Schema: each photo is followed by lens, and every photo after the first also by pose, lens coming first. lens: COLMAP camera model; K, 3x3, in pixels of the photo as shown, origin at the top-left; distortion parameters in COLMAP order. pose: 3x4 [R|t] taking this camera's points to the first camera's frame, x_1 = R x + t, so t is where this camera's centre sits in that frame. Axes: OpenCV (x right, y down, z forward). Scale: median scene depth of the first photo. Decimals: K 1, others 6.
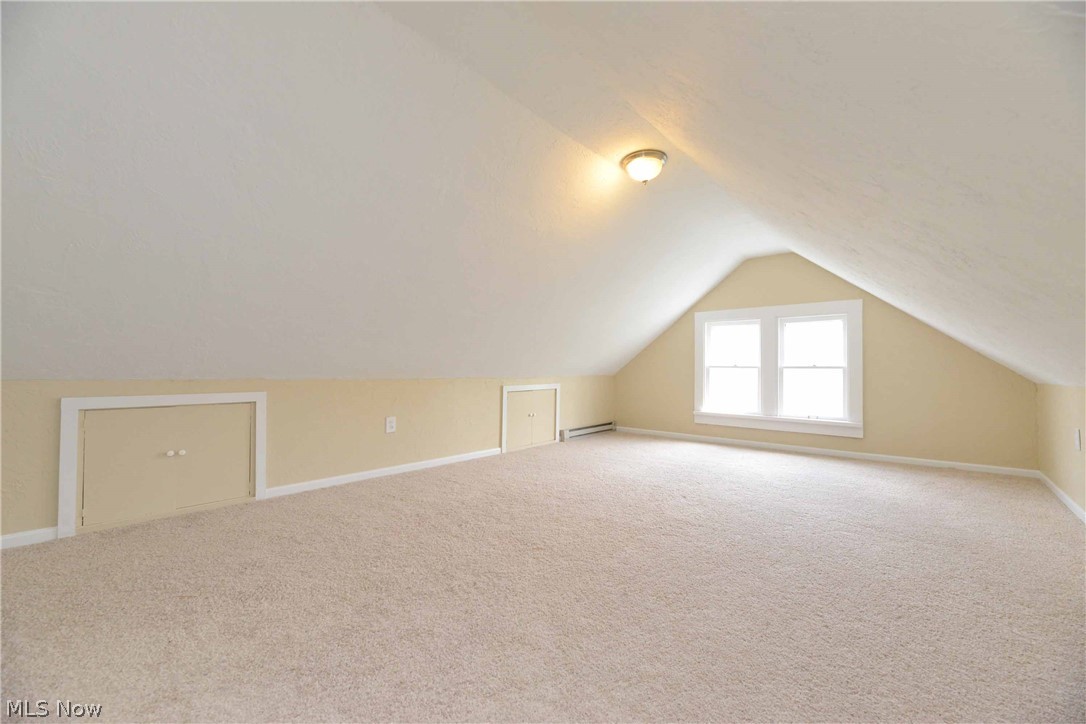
lens RADIAL K [[437.7, 0, 541.6], [0, 437.7, 364.5], [0, 0, 1]] dist [-0.000024, 0.000151]
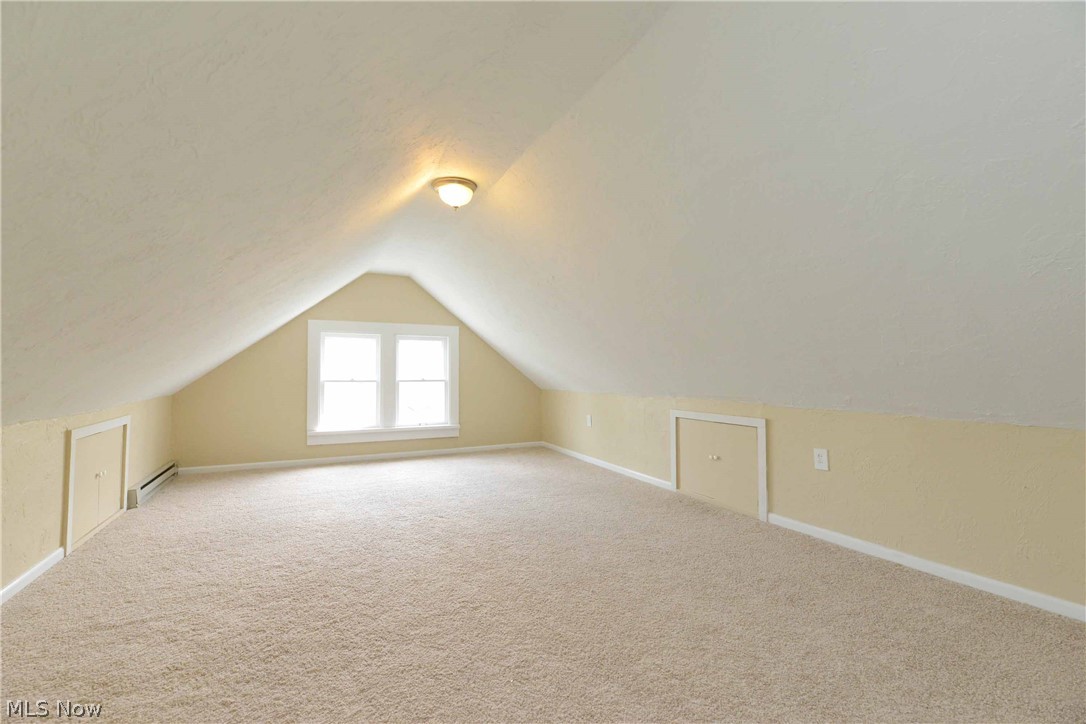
lens RADIAL K [[468.4, 0, 543.0], [0, 468.4, 357.4], [0, 0, 1]] dist [0.001744, 0.000490]
pose [[0.381196, 0.020980, 0.924256, -0.383879], [-0.008185, 0.999780, -0.019319, -0.032201], [-0.924458, -0.000200, 0.381284, 0.231493]]
